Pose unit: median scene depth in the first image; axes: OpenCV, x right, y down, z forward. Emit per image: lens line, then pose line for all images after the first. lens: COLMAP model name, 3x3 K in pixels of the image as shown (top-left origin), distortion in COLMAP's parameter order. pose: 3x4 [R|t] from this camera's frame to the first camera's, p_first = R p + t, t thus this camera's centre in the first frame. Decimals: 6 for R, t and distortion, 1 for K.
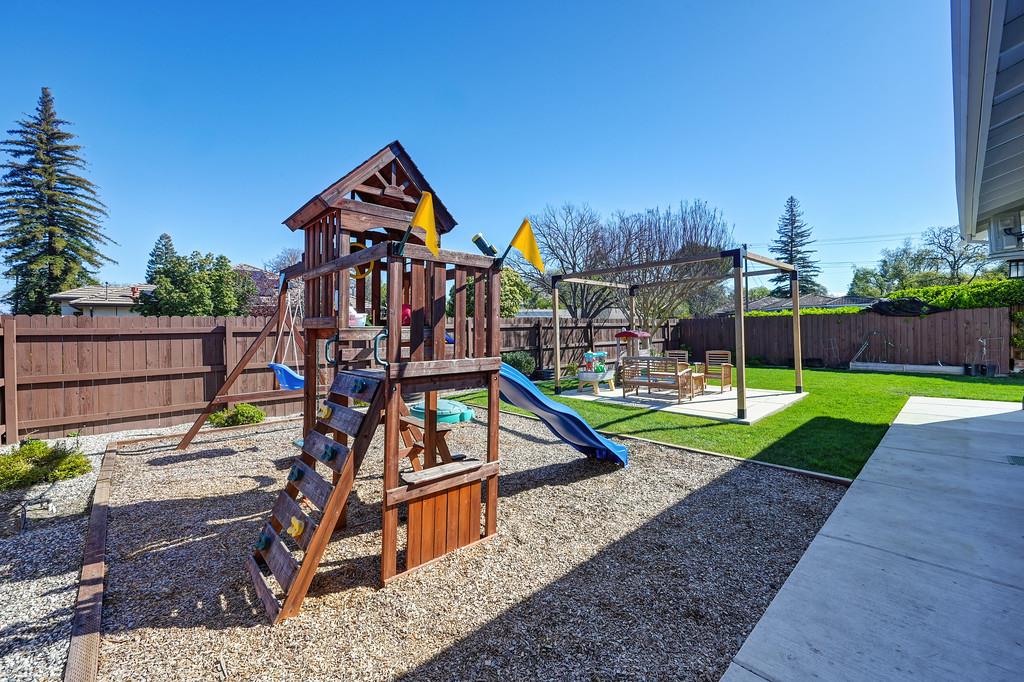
lens RADIAL K [[408.6, 0, 516.0], [0, 408.6, 335.7], [0, 0, 1]] dist [0.003804, 0.000349]
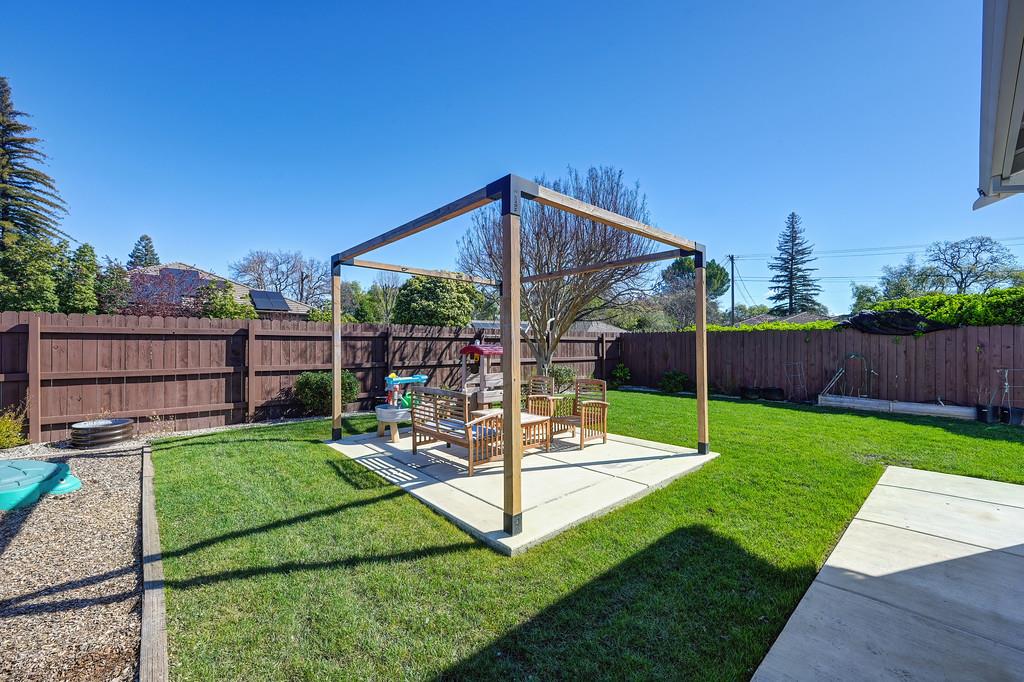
lens RADIAL K [[408.6, 0, 510.4], [0, 408.6, 343.8], [0, 0, 1]] dist [0.003804, 0.000349]
pose [[0.999597, 0.025371, -0.012721, 0.193787], [-0.025508, 0.999617, -0.010715, -0.004248], [0.012444, 0.011035, 0.999862, 0.184090]]
